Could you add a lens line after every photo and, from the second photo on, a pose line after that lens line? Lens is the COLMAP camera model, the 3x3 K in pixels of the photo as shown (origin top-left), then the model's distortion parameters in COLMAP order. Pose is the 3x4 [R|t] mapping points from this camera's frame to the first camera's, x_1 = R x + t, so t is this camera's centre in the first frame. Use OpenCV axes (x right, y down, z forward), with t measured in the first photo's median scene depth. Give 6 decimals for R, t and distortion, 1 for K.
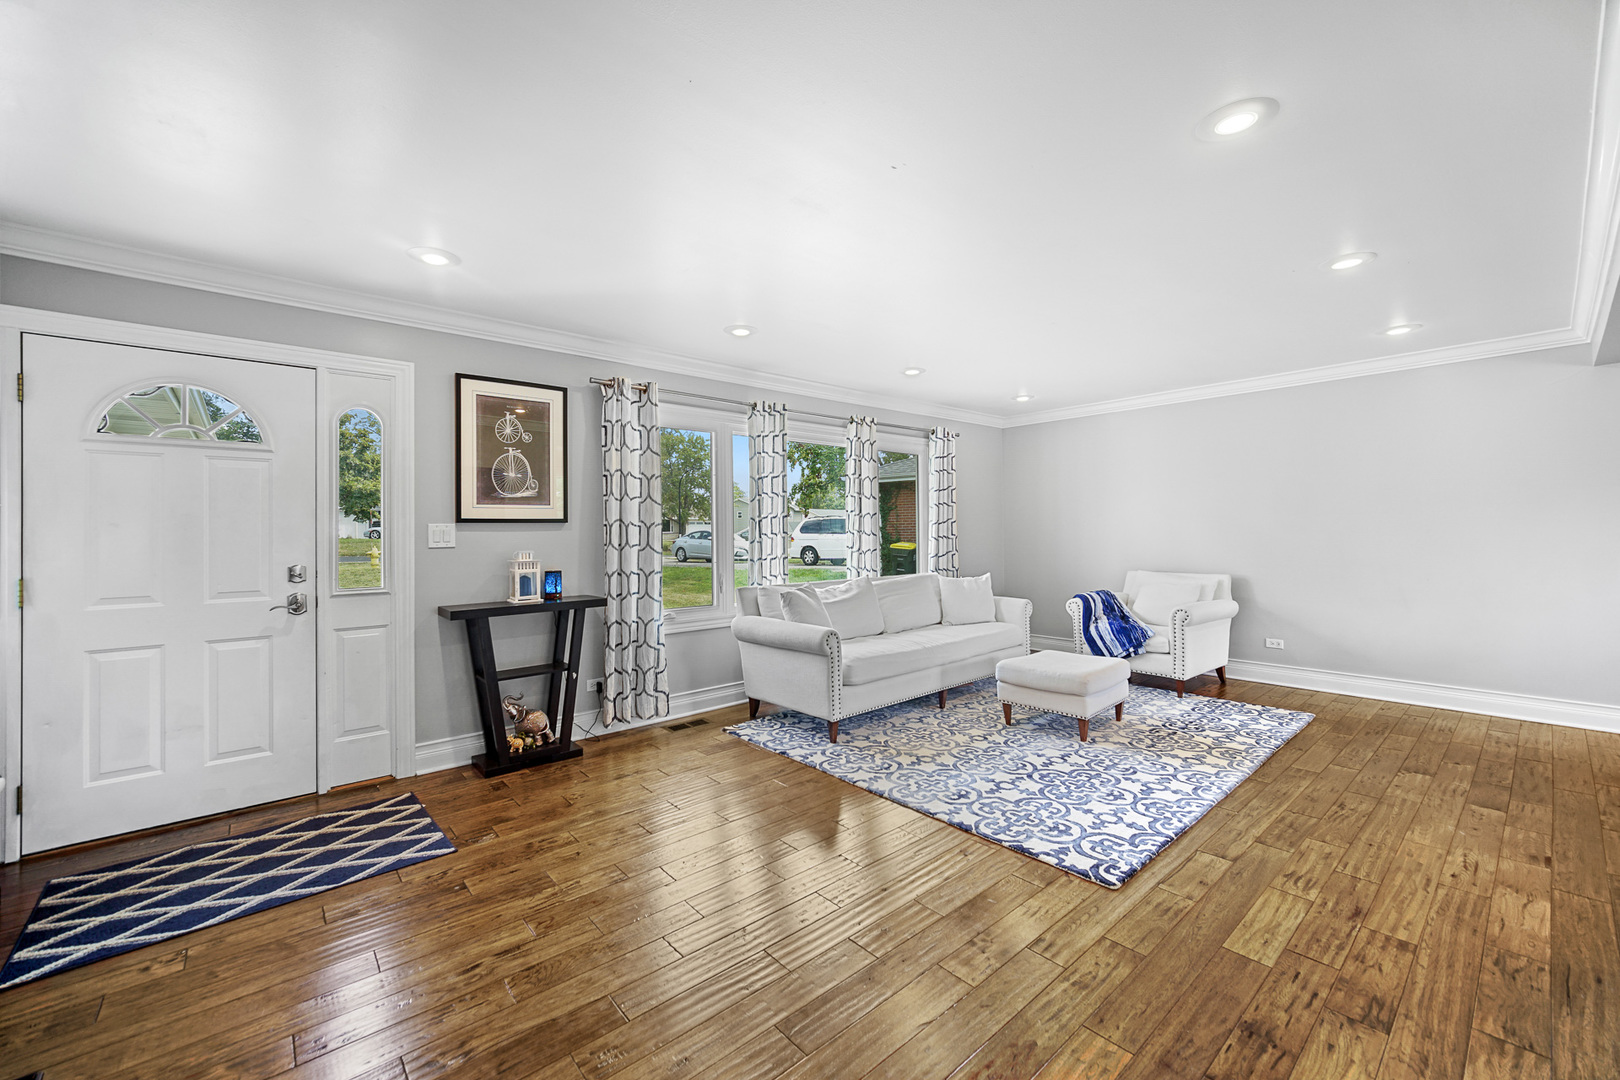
lens RADIAL K [[643.4, 0, 805.4], [0, 643.4, 532.2], [0, 0, 1]] dist [0.000185, 0.000453]
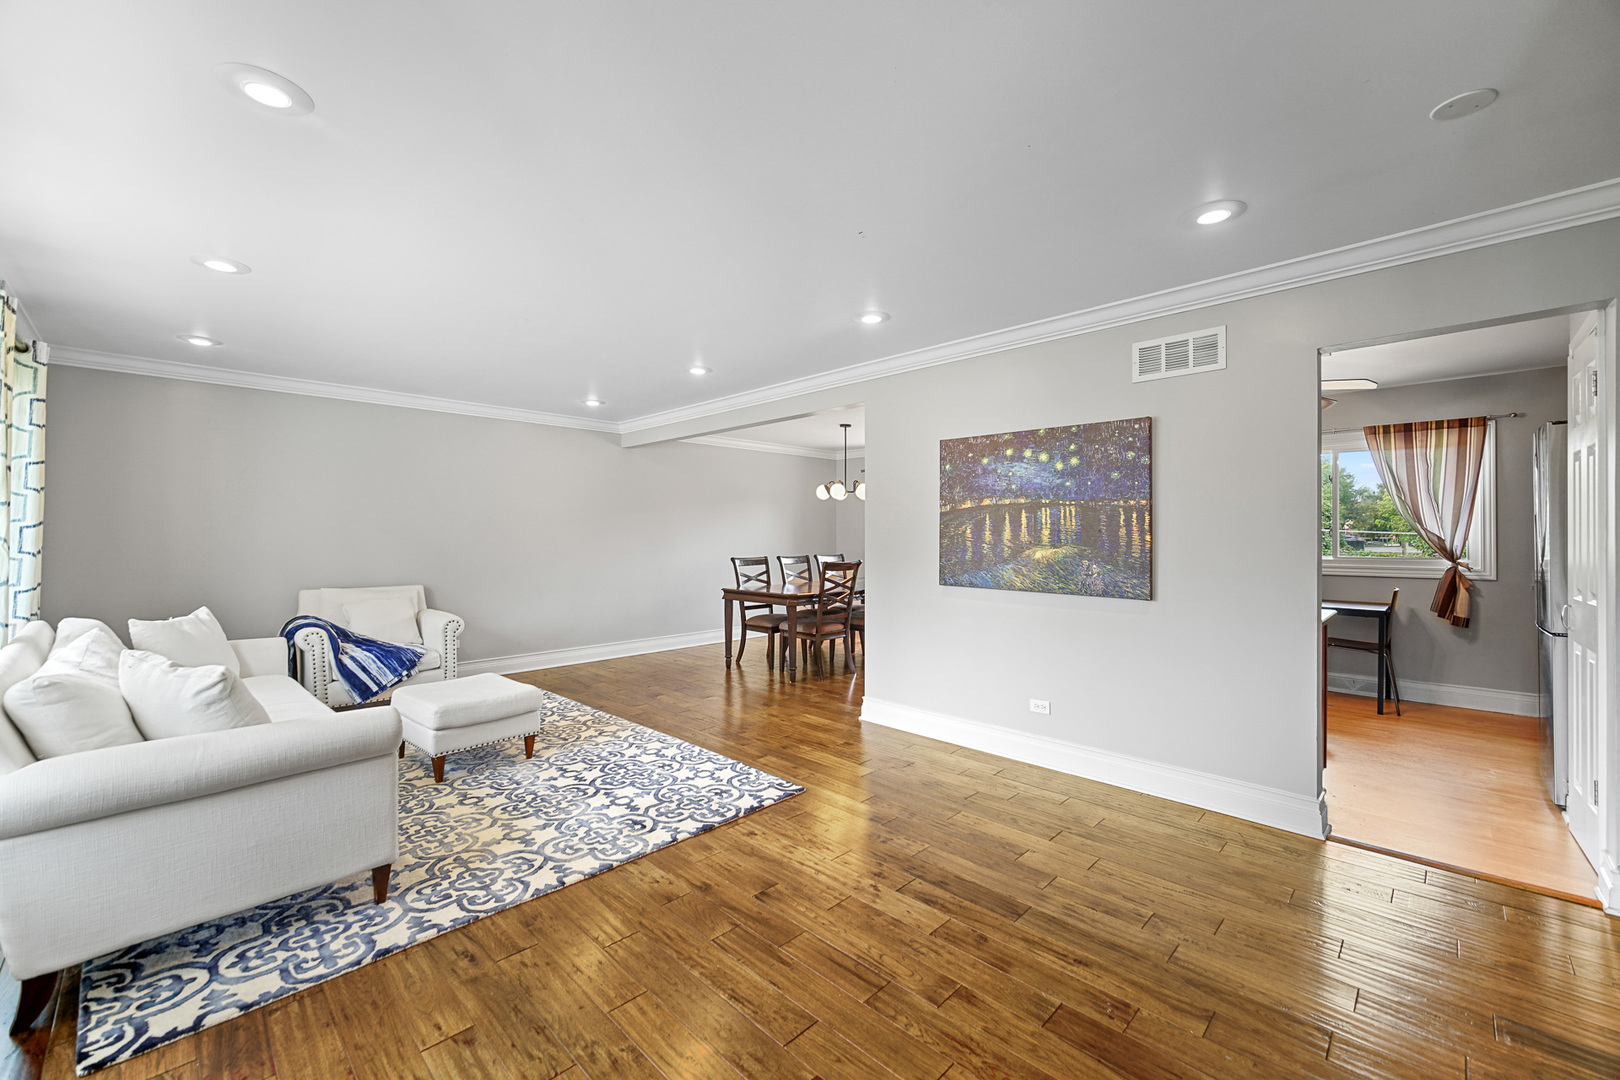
lens RADIAL K [[652.8, 0, 804.4], [0, 652.8, 537.4], [0, 0, 1]] dist [-0.000863, -0.000026]
pose [[-0.073773, 0.008221, 0.997241, -0.642394], [0.002936, 0.999963, -0.008026, 0.002040], [-0.997271, 0.002336, -0.073795, 0.731502]]
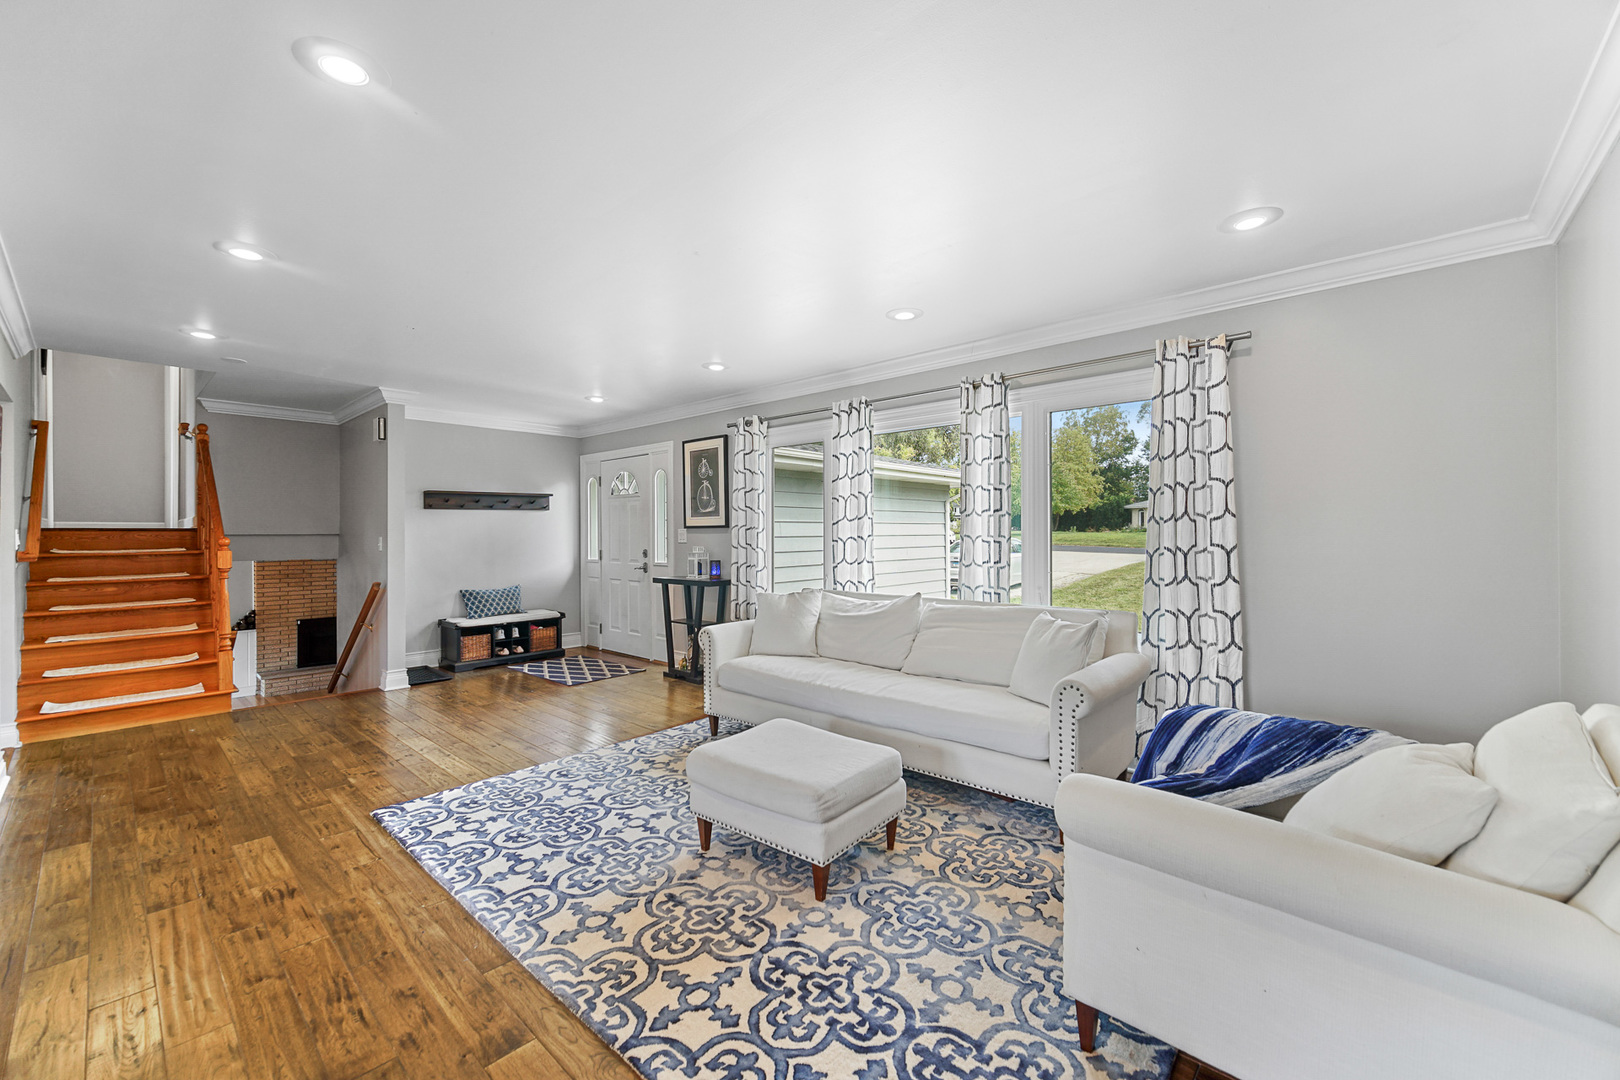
lens RADIAL K [[652.8, 0, 804.4], [0, 652.8, 537.4], [0, 0, 1]] dist [-0.000863, -0.000026]
pose [[0.114458, 0.013679, -0.993334, 1.247182], [0.001723, 0.999901, 0.013968, -0.015440], [0.993427, -0.003310, 0.114423, 1.138568]]
